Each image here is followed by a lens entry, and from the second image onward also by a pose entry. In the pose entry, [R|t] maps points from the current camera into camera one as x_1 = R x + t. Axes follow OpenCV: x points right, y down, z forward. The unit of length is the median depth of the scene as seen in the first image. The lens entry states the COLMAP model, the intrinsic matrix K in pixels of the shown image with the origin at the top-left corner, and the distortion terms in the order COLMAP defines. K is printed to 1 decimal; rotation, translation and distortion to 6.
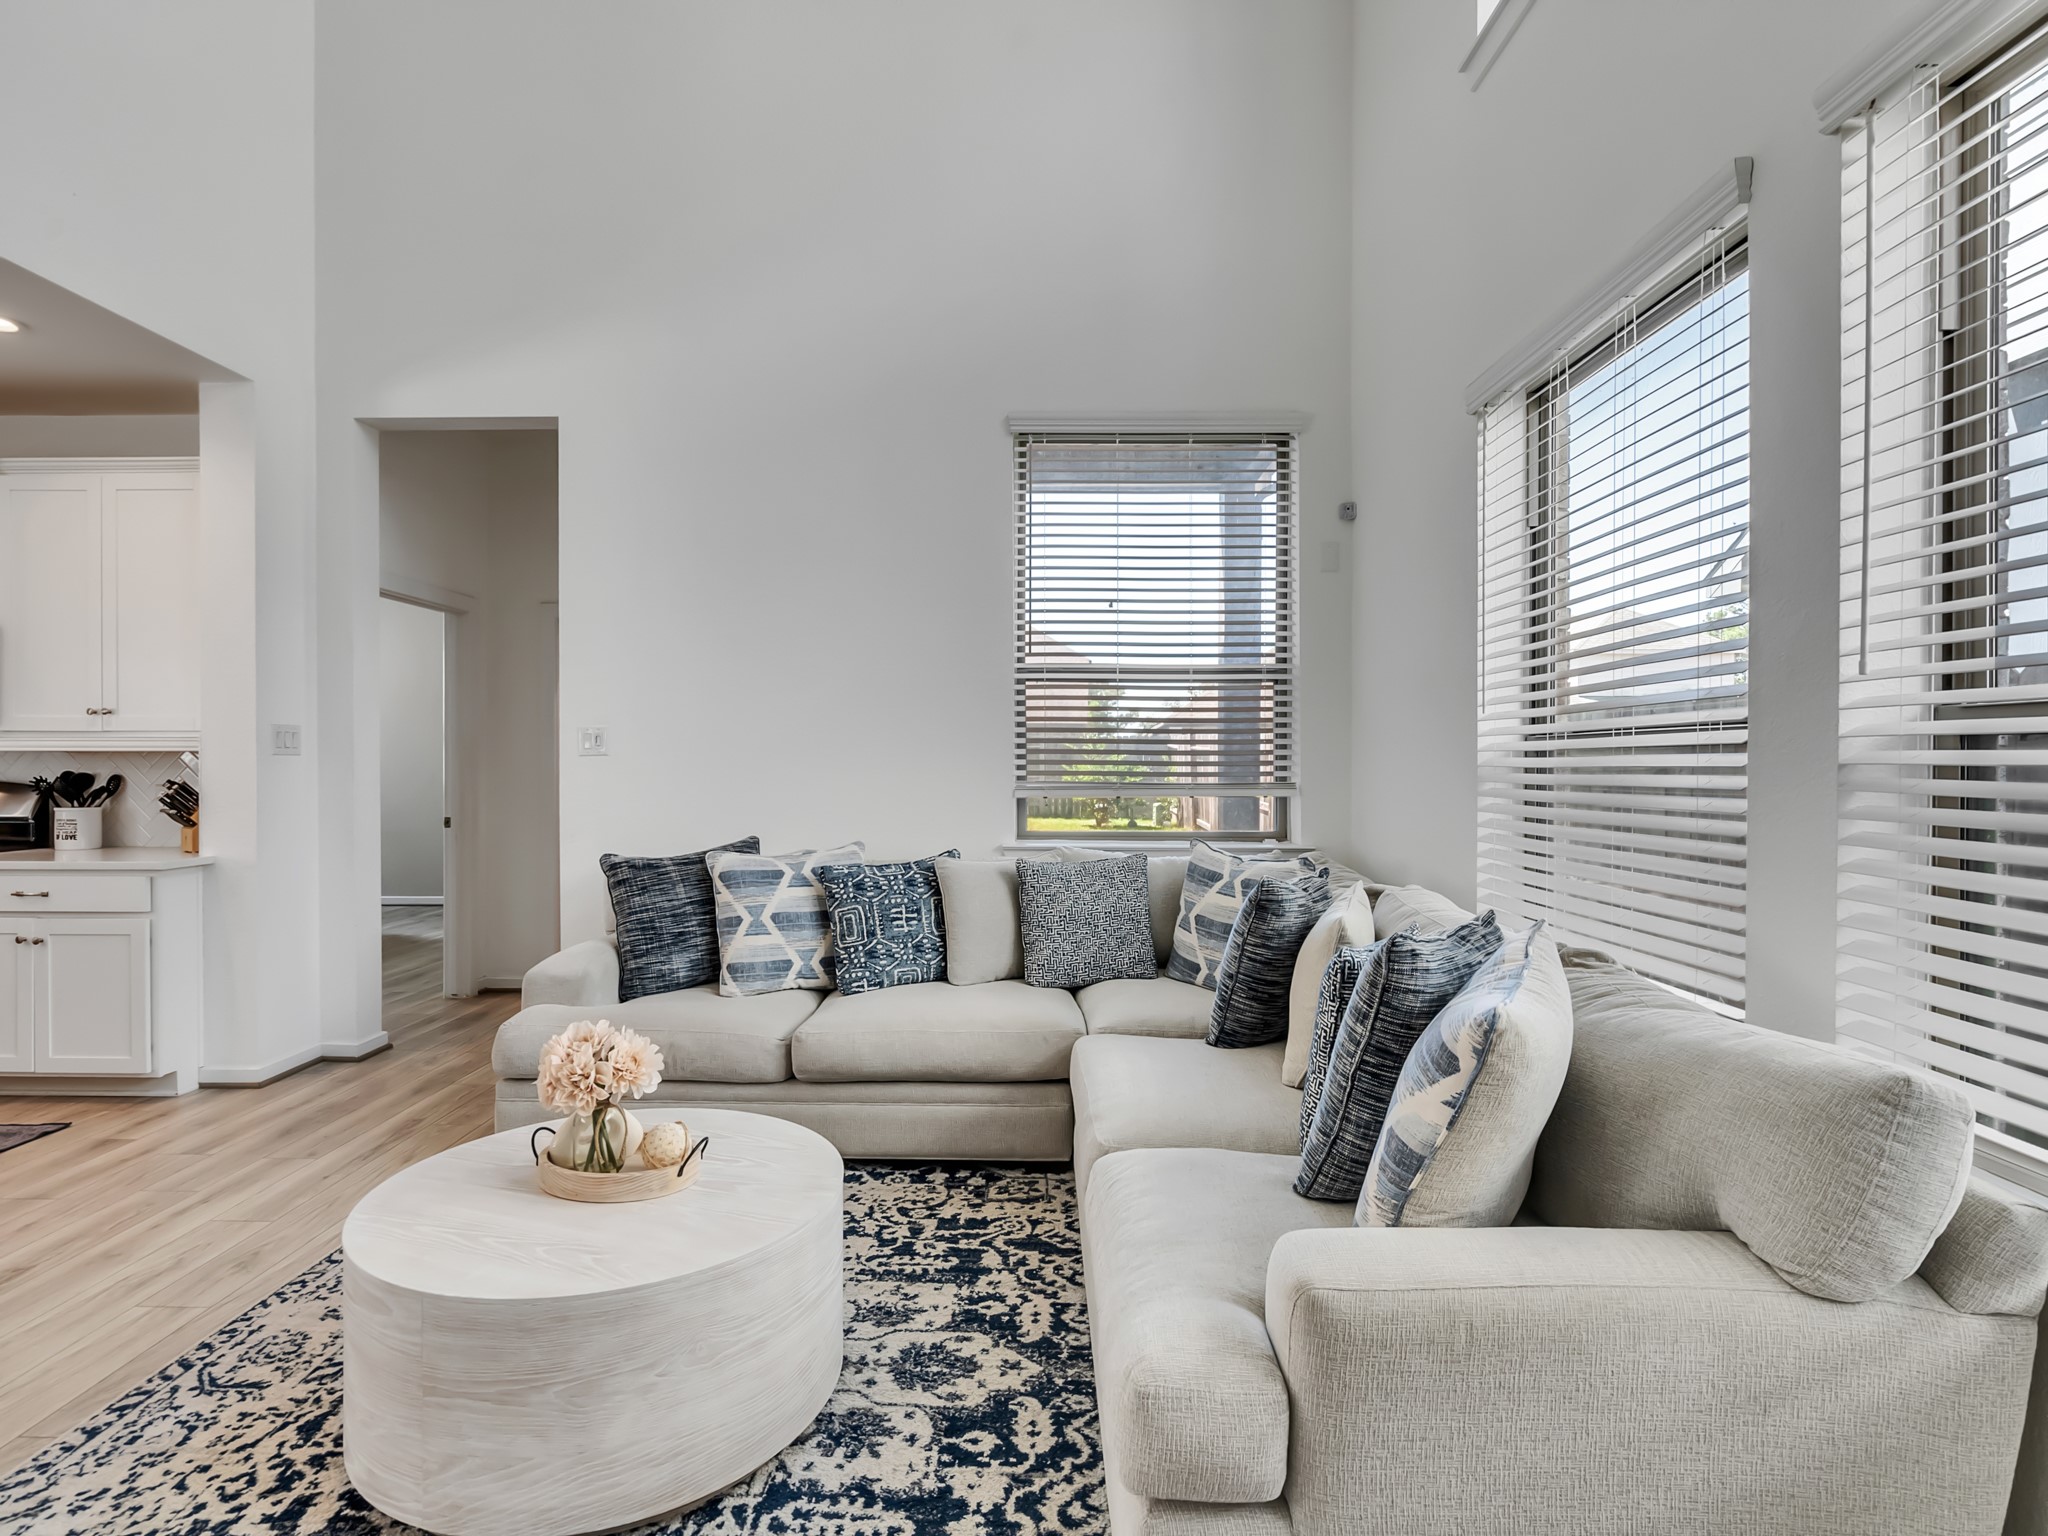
lens RADIAL K [[1047.1, 0, 1007.9], [0, 1047.1, 770.8], [0, 0, 1]] dist [-0.006753, 0.003899]
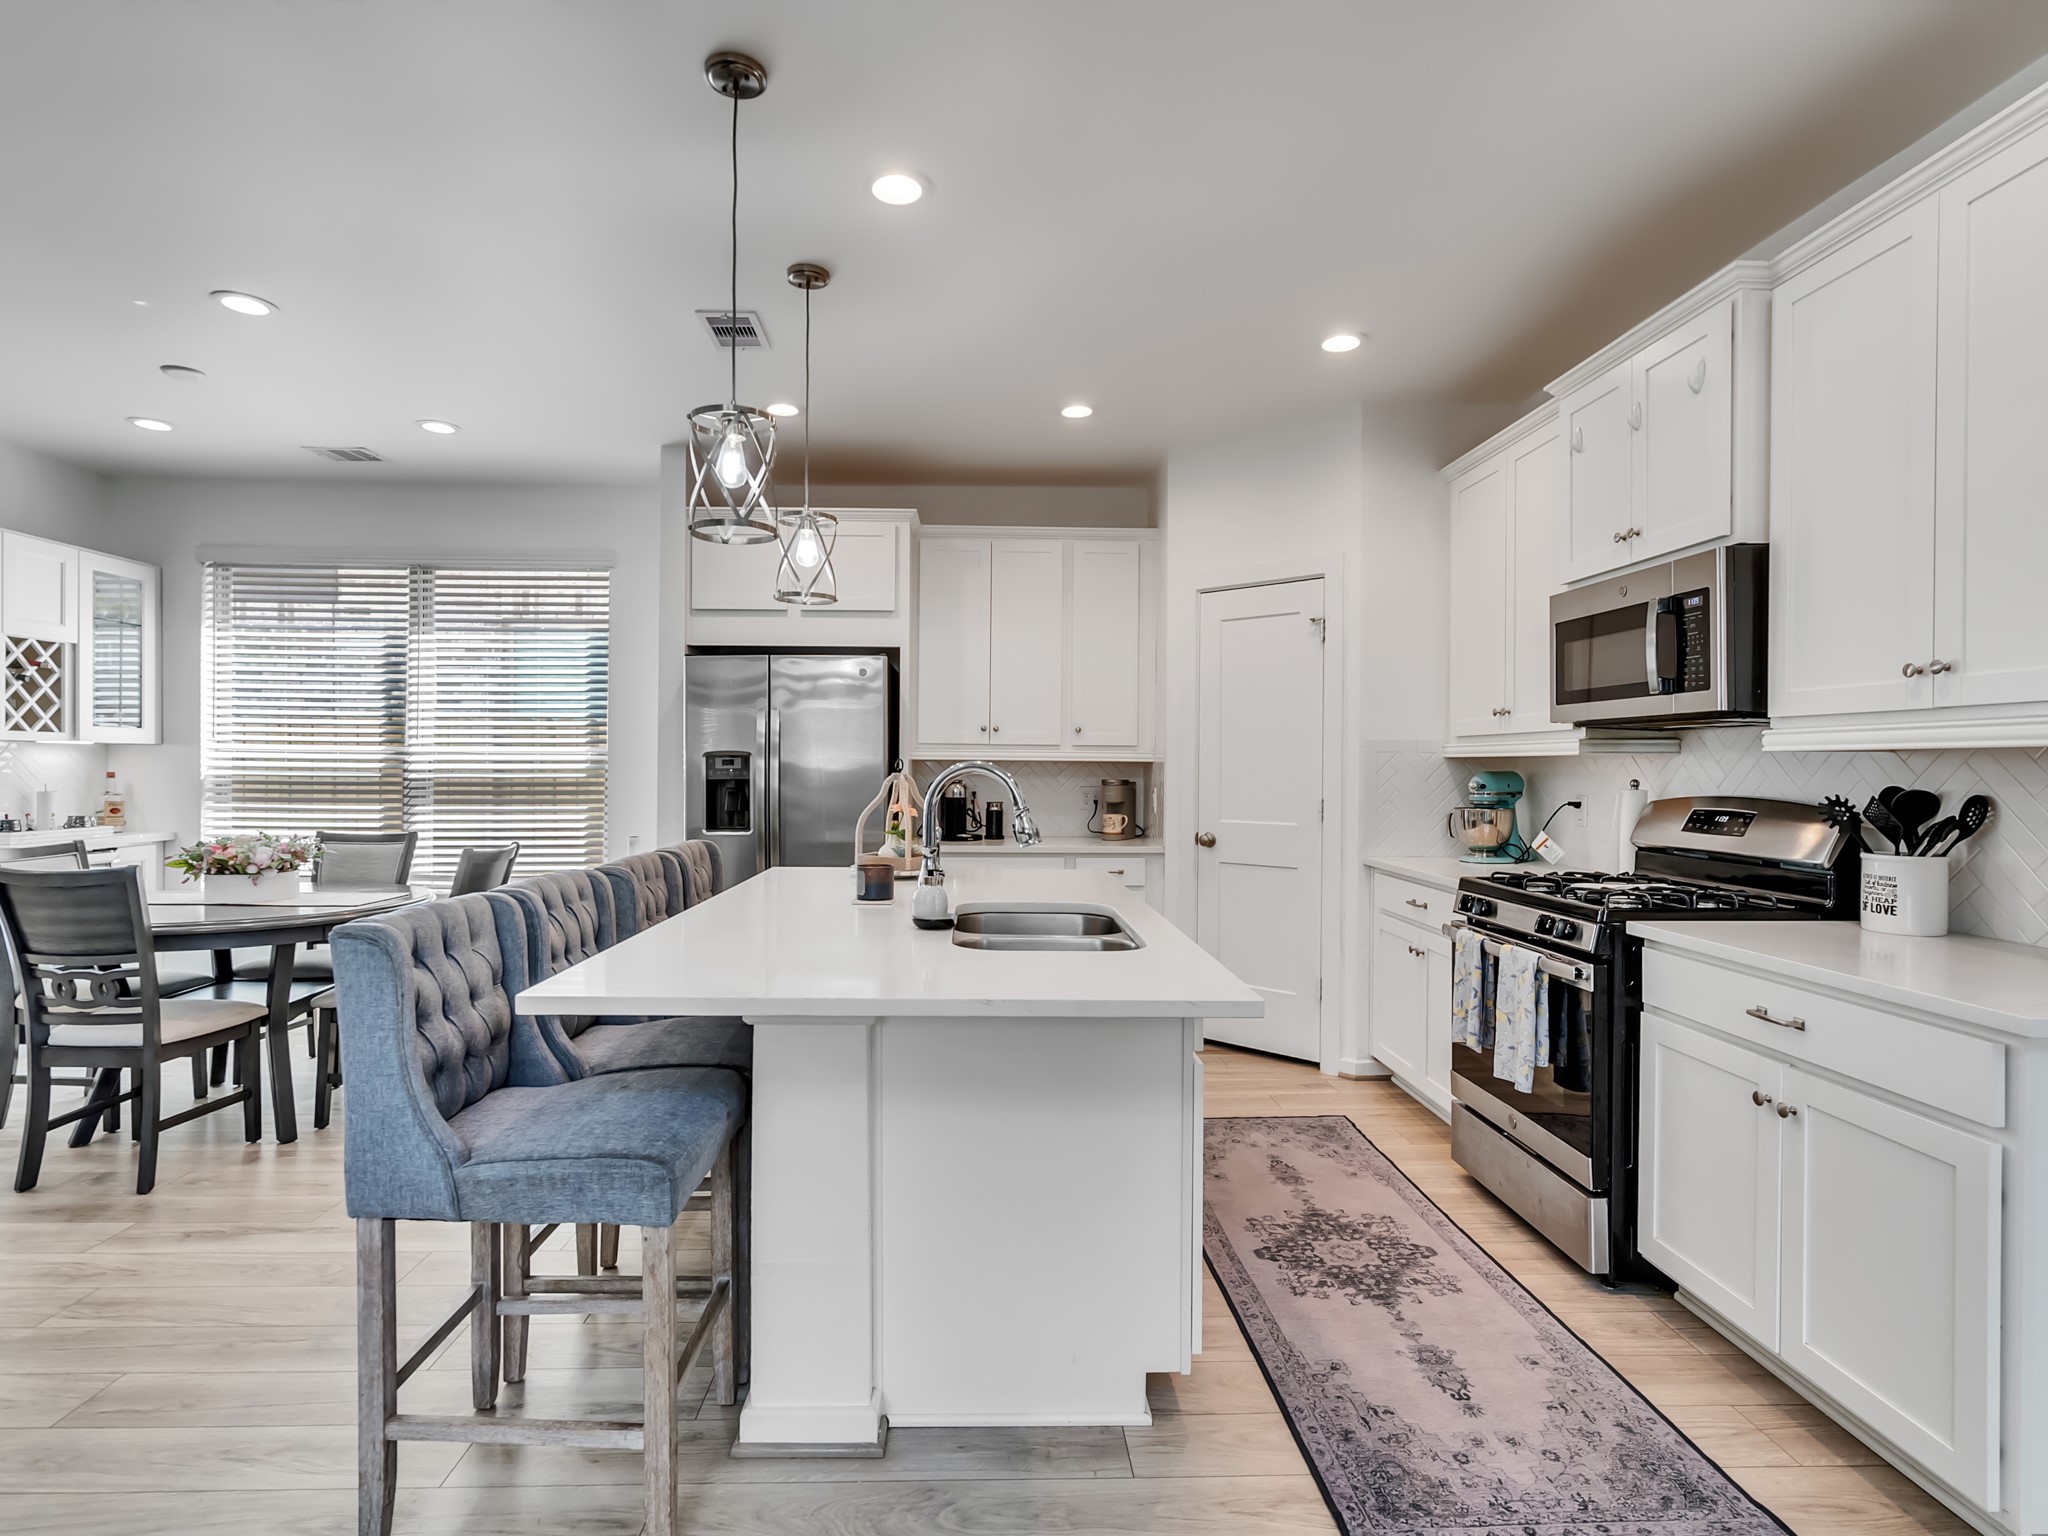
lens RADIAL K [[1047.1, 0, 1007.9], [0, 1047.1, 770.8], [0, 0, 1]] dist [-0.006753, 0.003899]
pose [[0.042029, 0.002766, -0.999113, -0.386269], [-0.011172, 0.999935, 0.002298, -0.004359], [0.999054, 0.011066, 0.042058, 0.535503]]
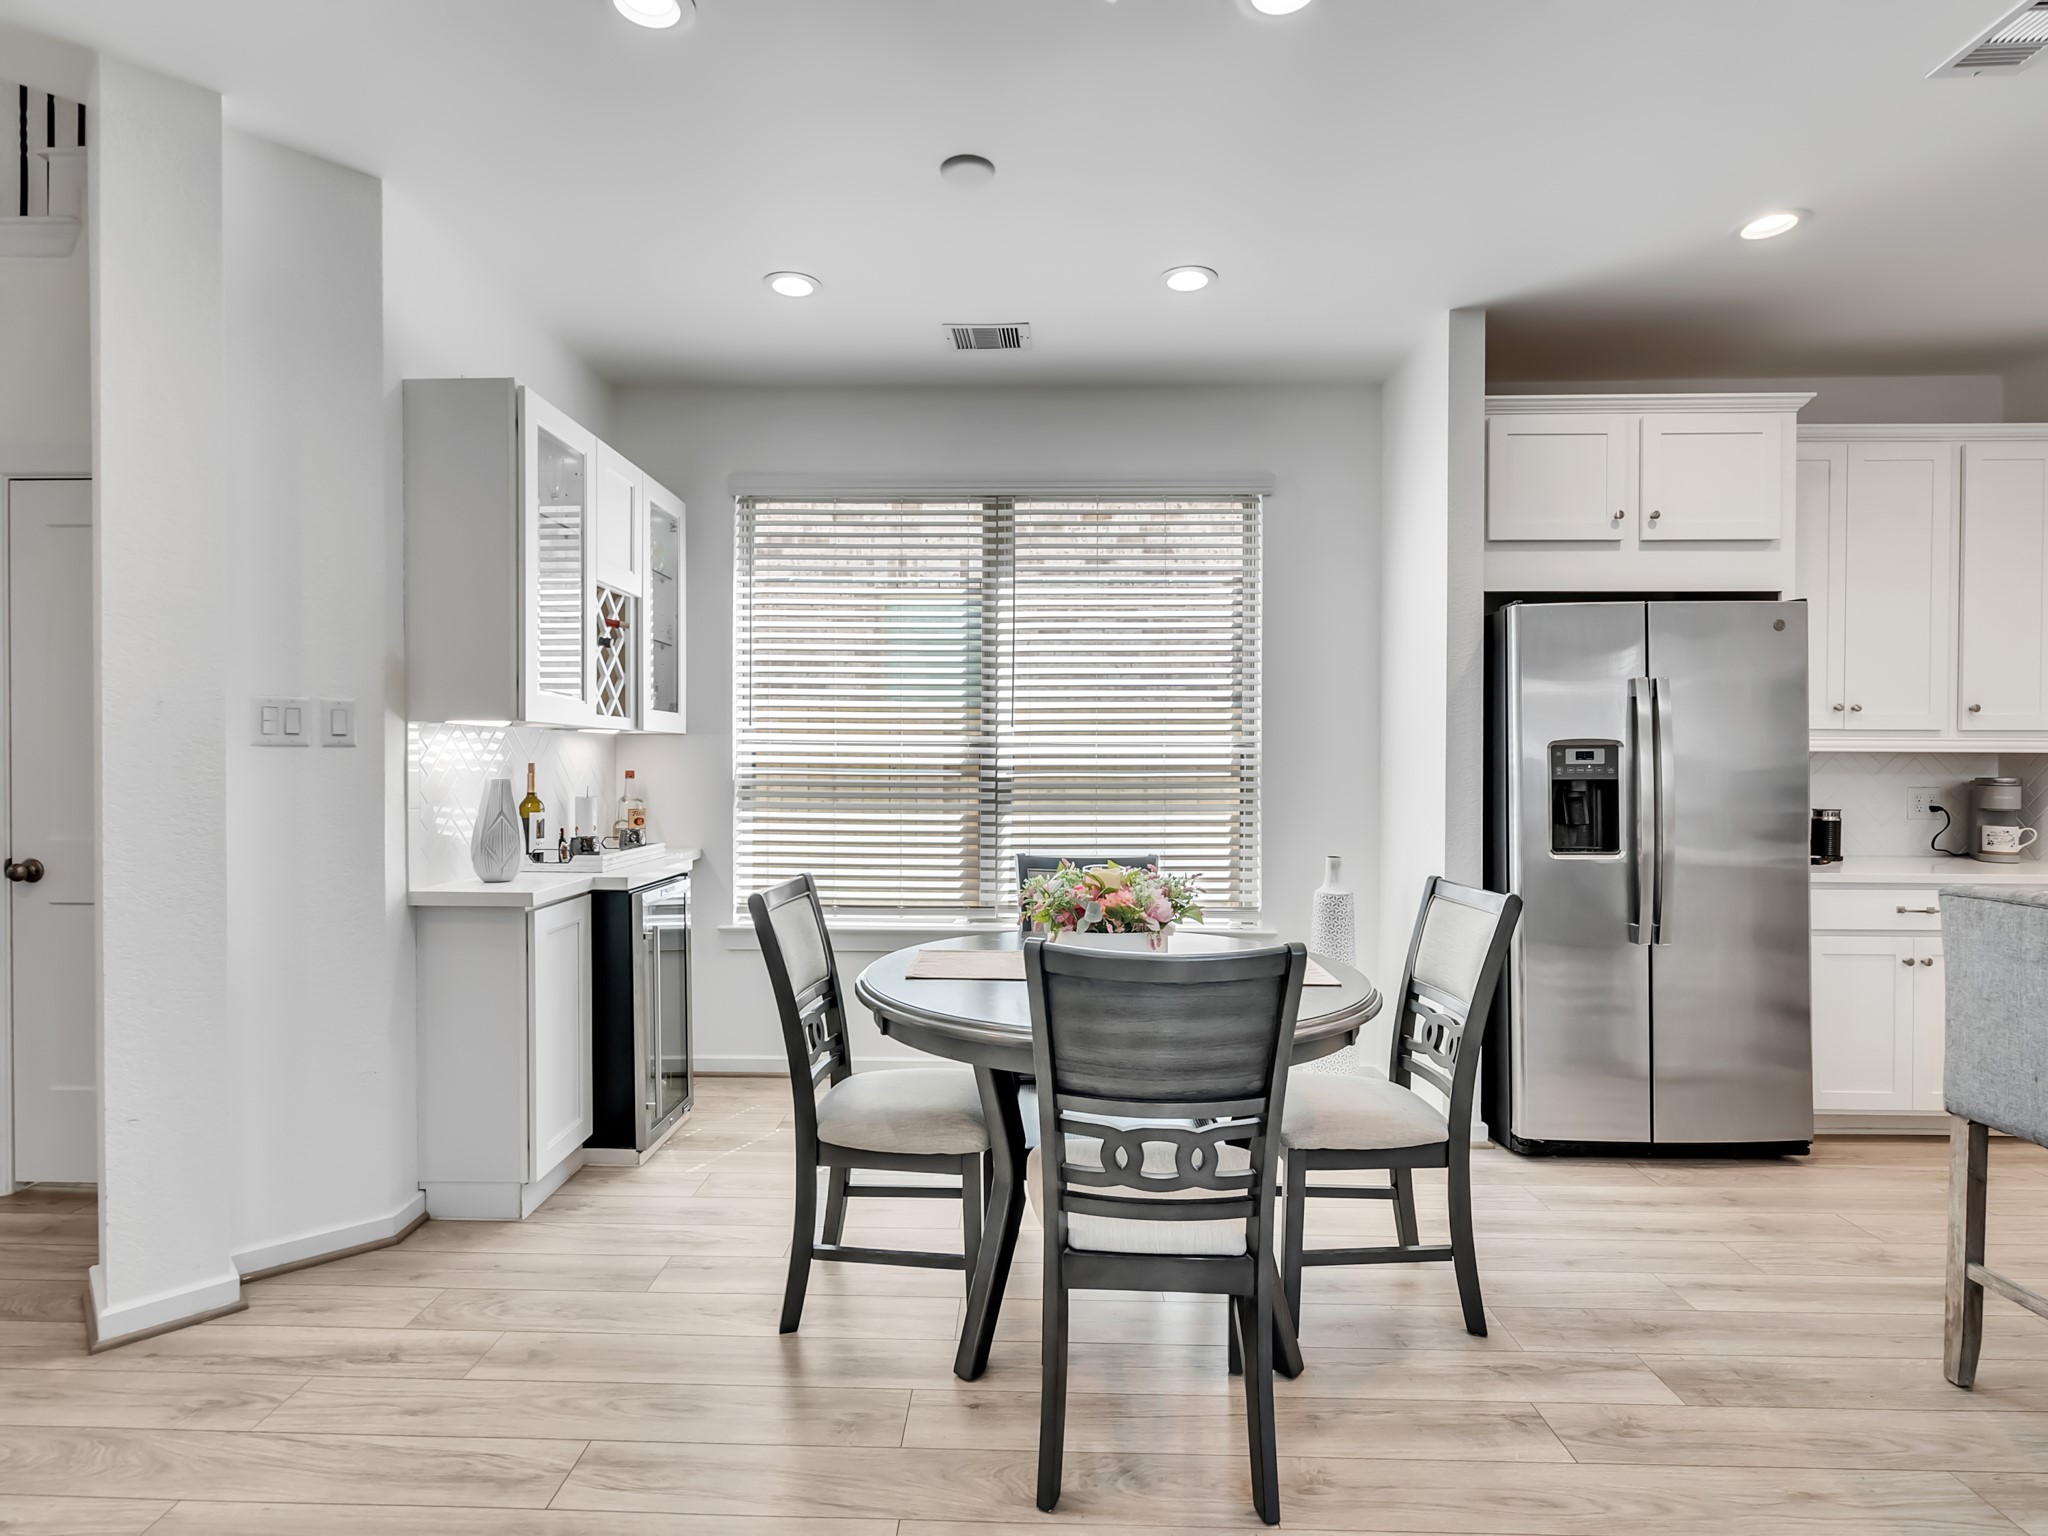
lens RADIAL K [[1055.4, 0, 1004.6], [0, 1055.4, 767.2], [0, 0, 1]] dist [-0.017803, 0.012313]
pose [[-0.012609, 0.005174, -0.999907, -0.726594], [-0.008681, 0.999948, 0.005284, 0.000995], [0.999883, 0.008747, -0.012563, -0.136915]]
